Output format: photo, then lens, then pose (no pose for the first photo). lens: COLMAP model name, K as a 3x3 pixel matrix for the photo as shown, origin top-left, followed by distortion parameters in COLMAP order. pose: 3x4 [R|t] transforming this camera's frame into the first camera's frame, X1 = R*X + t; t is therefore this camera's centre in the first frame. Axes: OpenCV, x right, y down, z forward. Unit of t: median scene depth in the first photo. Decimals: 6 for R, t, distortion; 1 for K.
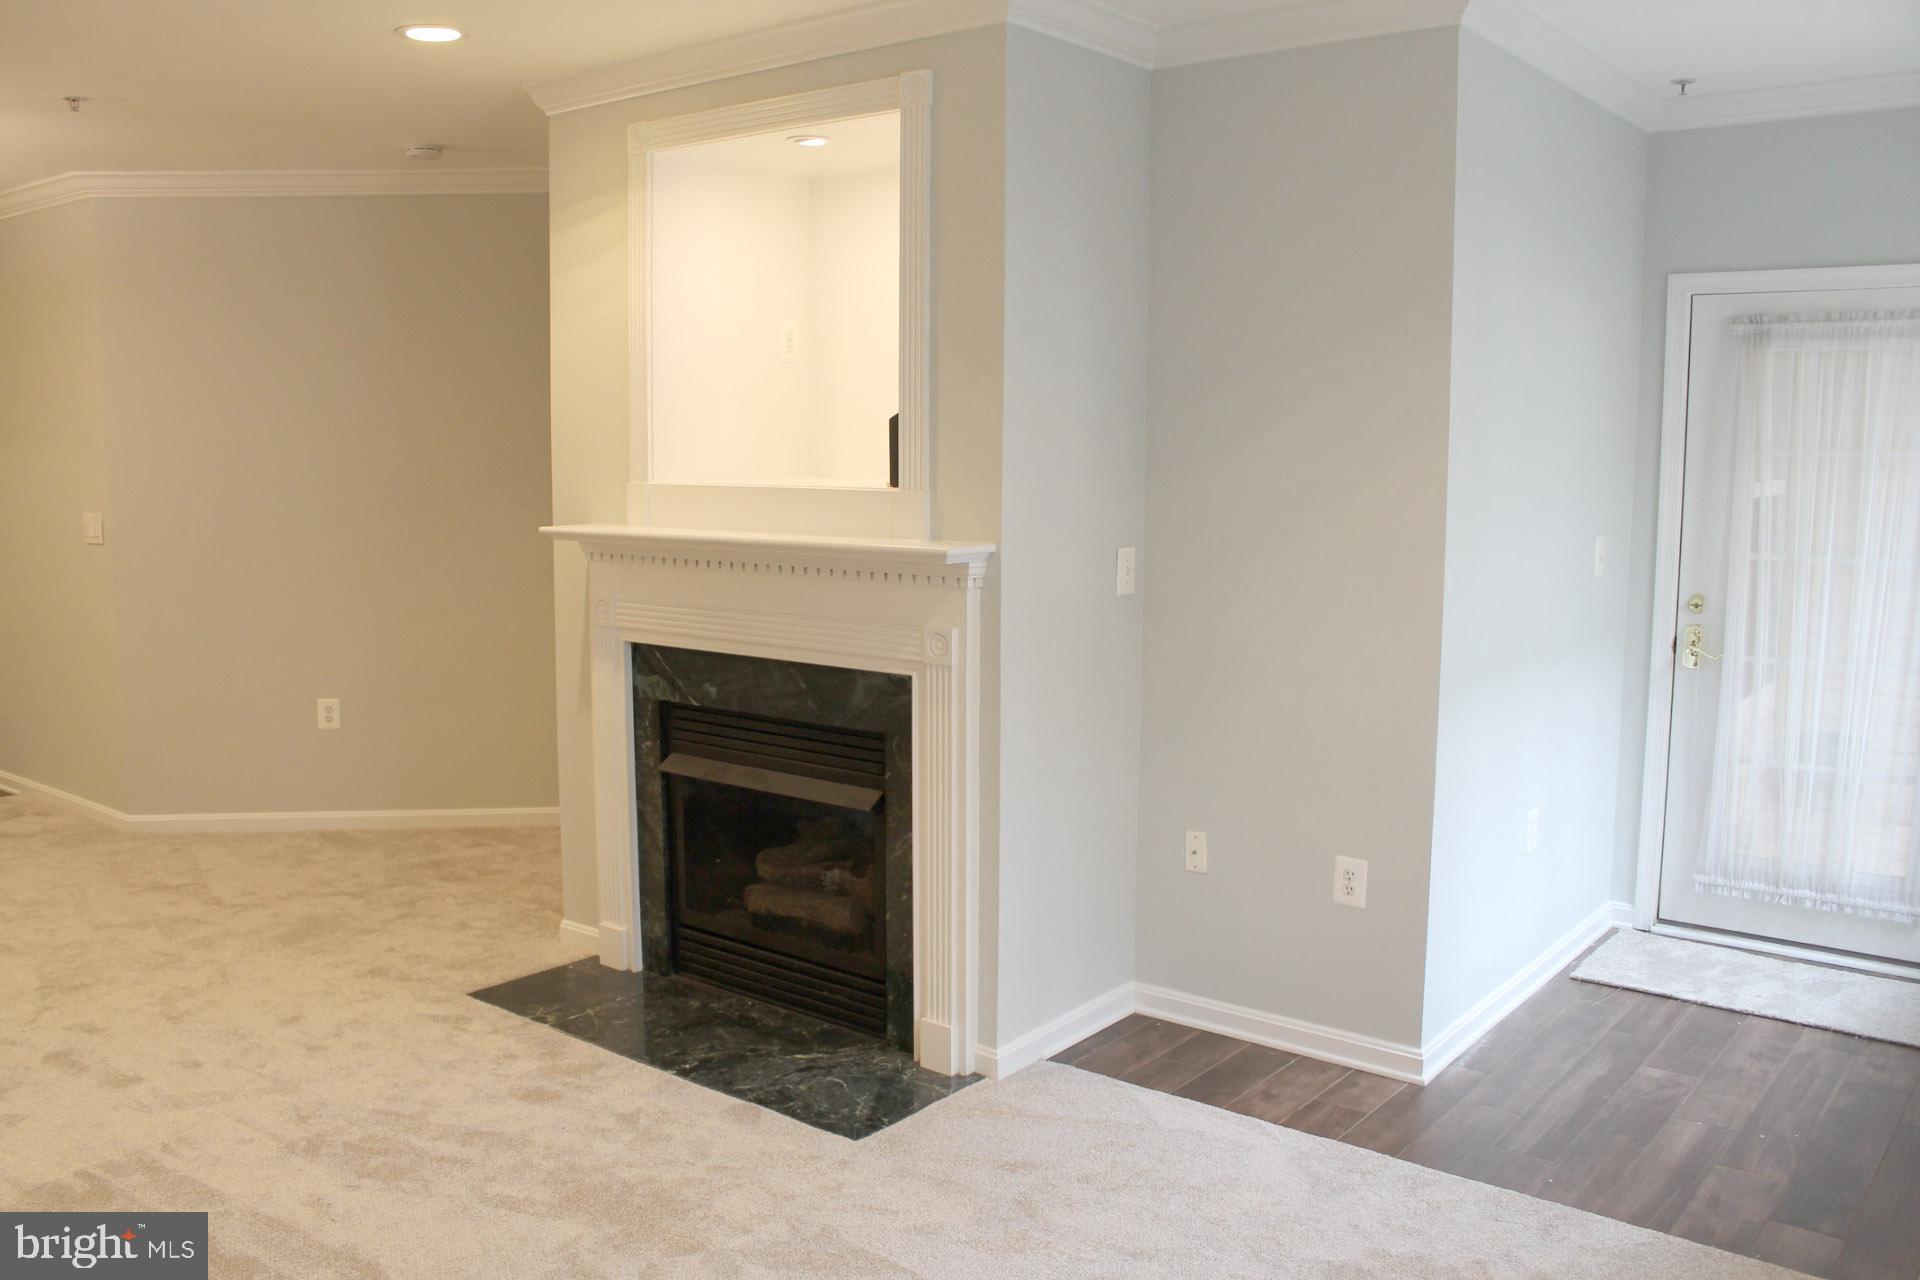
lens RADIAL K [[1617.9, 0, 948.3], [0, 1617.9, 639.9], [0, 0, 1]] dist [-0.152330, 0.130957]
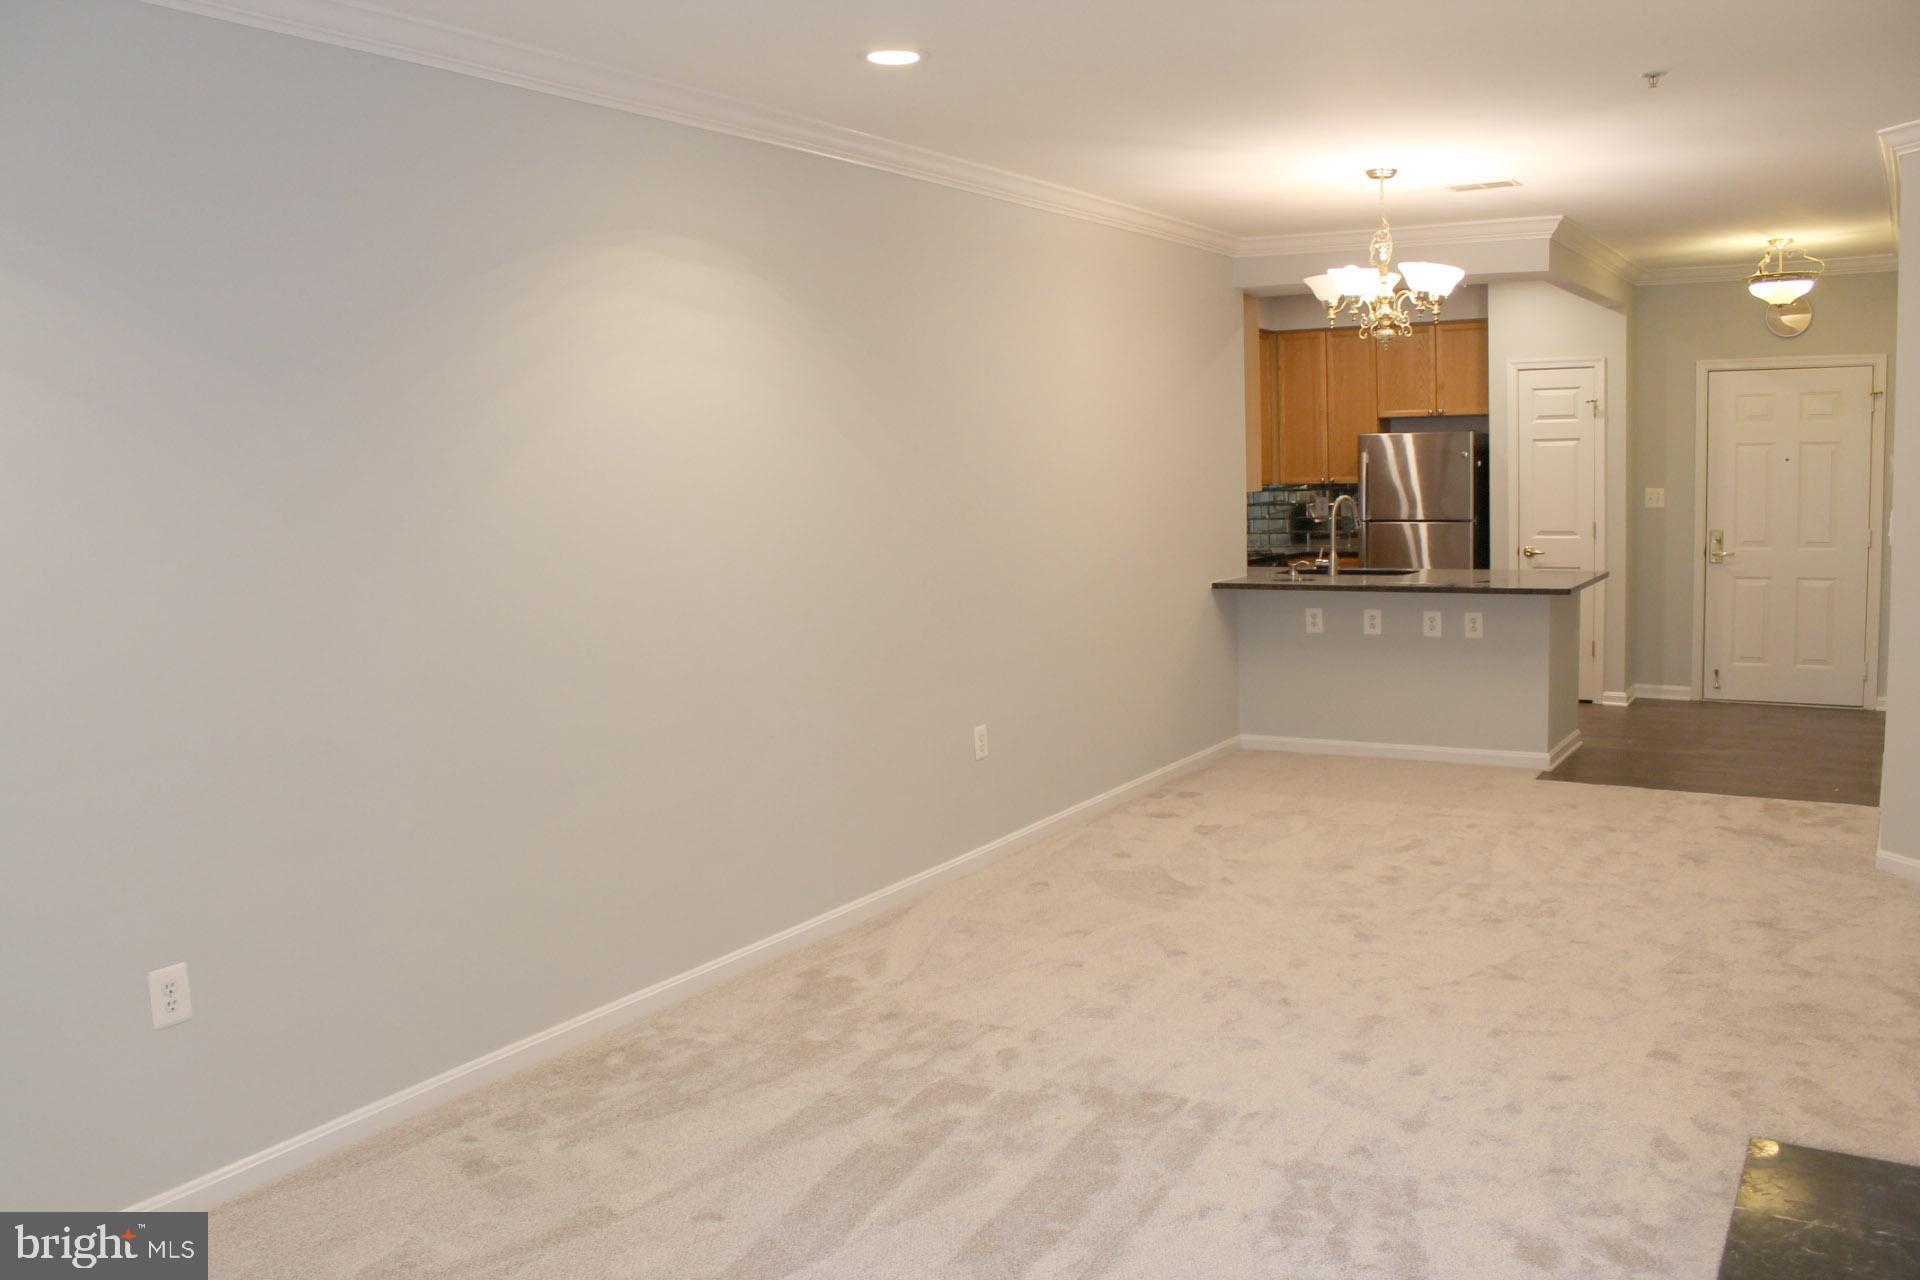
lens RADIAL K [[1617.9, 0, 944.8], [0, 1617.9, 639.8], [0, 0, 1]] dist [-0.152330, 0.130957]
pose [[0.131085, 0.108594, -0.985405, 0.393282], [-0.097390, 0.990585, 0.096210, -0.058307], [0.986576, 0.083357, 0.140427, 0.502117]]
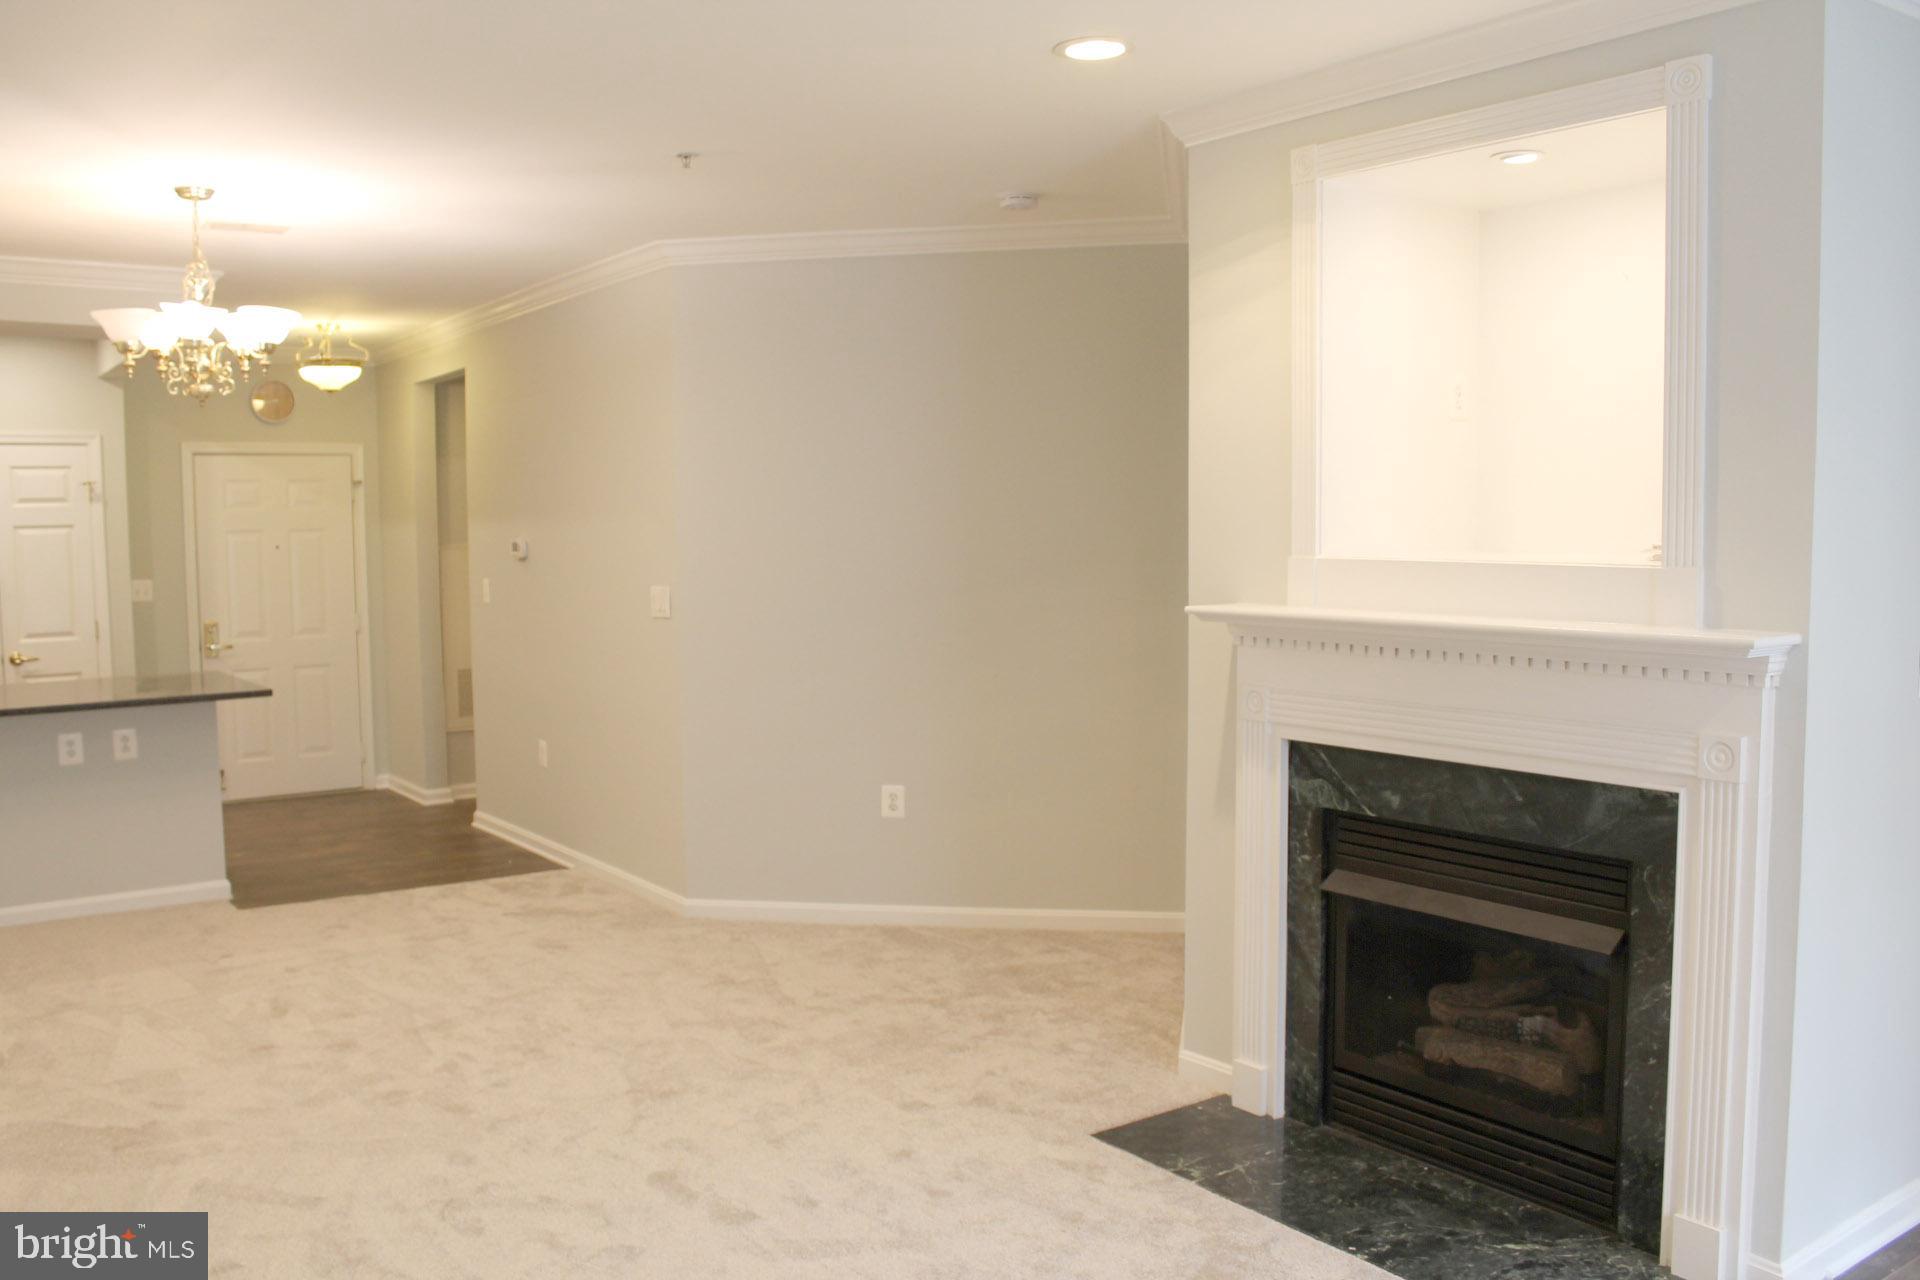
lens RADIAL K [[1617.9, 0, 955.8], [0, 1617.9, 644.5], [0, 0, 1]] dist [-0.152330, 0.130957]
pose [[0.964141, 0.011292, -0.265152, -0.151039], [-0.023414, 0.998818, -0.042602, -0.009532], [0.264357, 0.047282, 0.963265, 0.120884]]
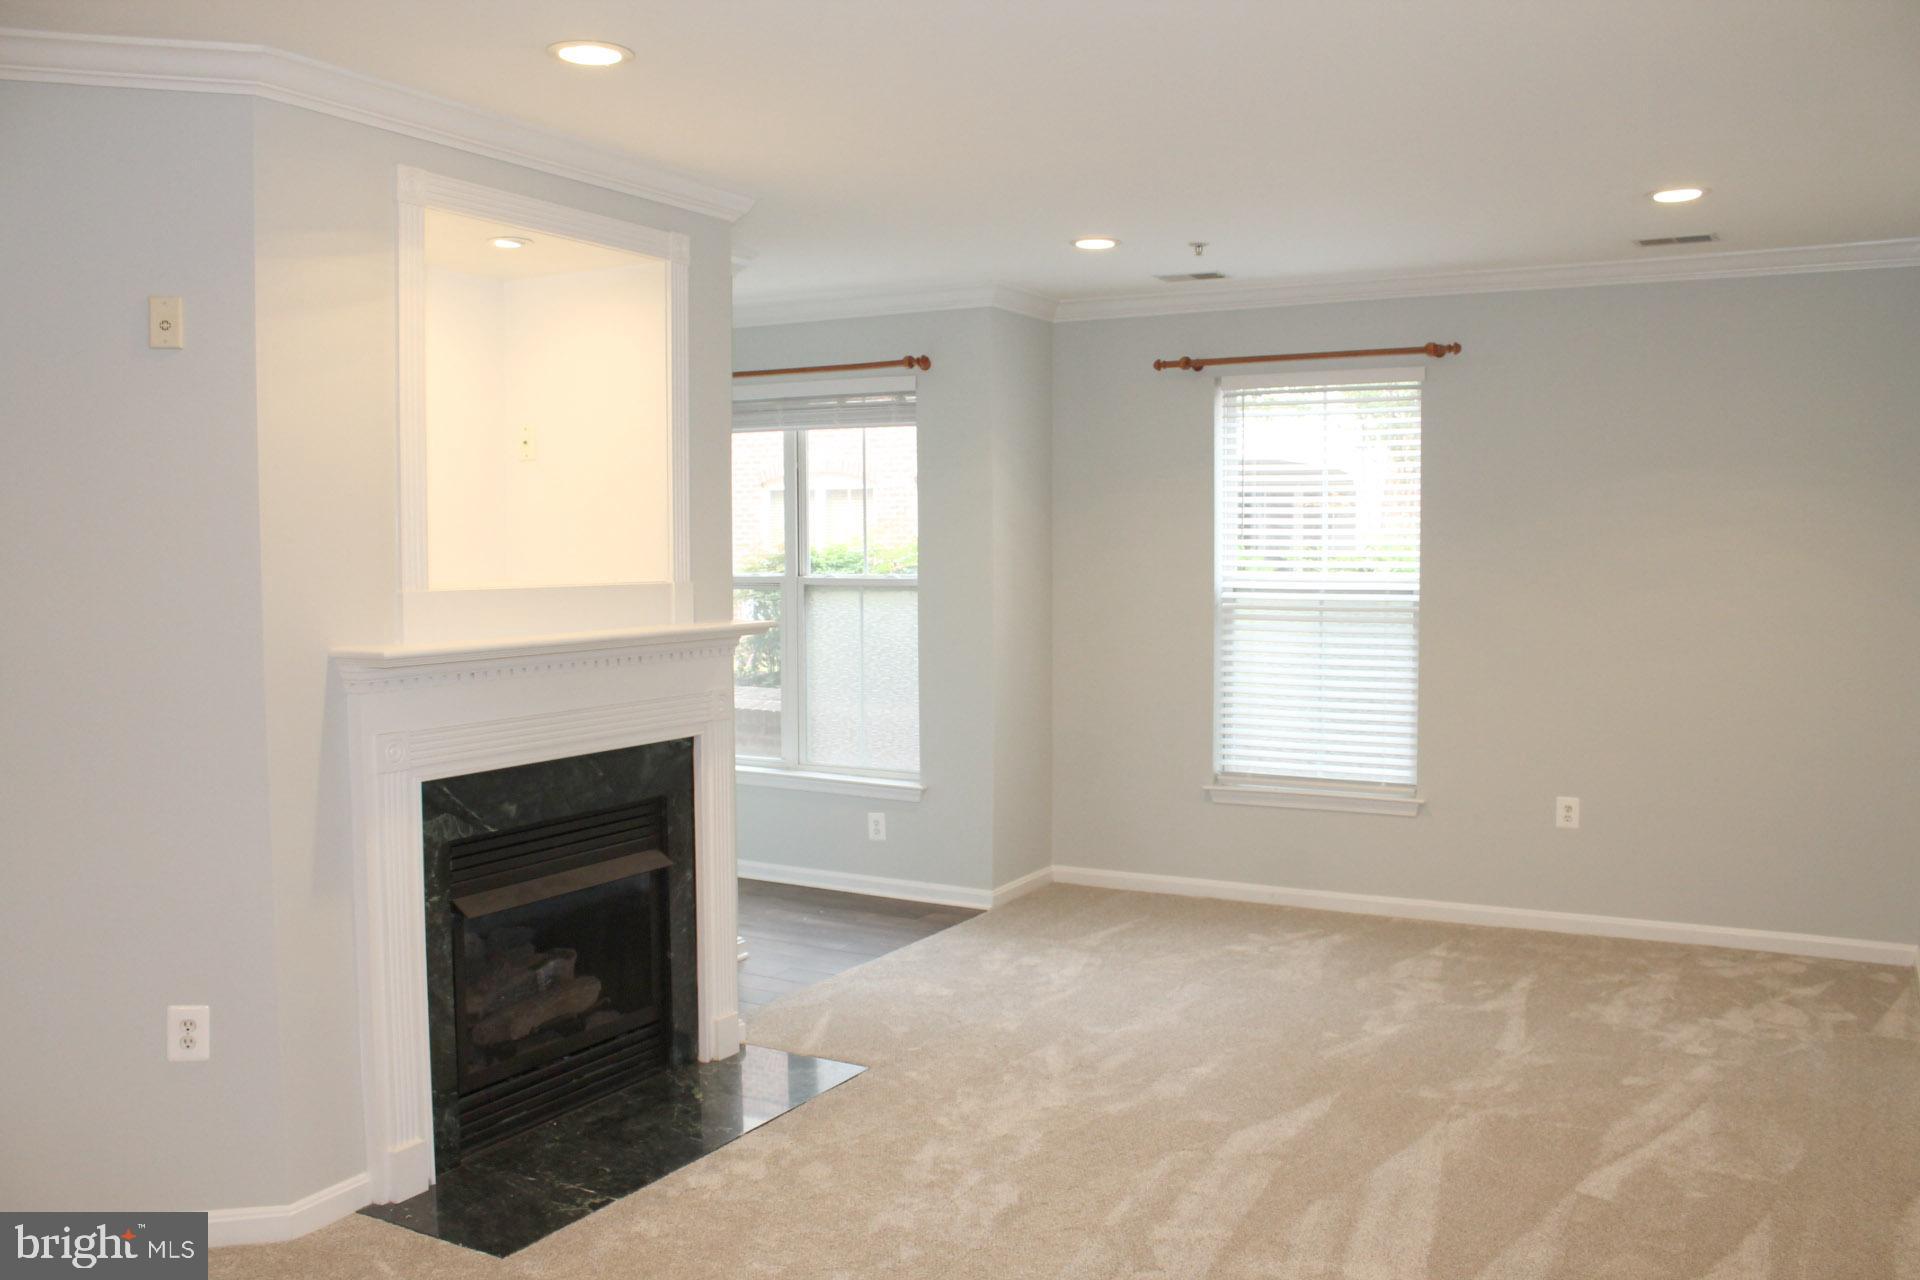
lens RADIAL K [[1617.9, 0, 960.9], [0, 1617.9, 643.9], [0, 0, 1]] dist [-0.152330, 0.130957]
pose [[-0.167600, -0.063987, 0.983776, -1.121187], [0.126163, 0.988294, 0.085774, -0.112184], [-0.977749, 0.138492, -0.157565, 0.905745]]
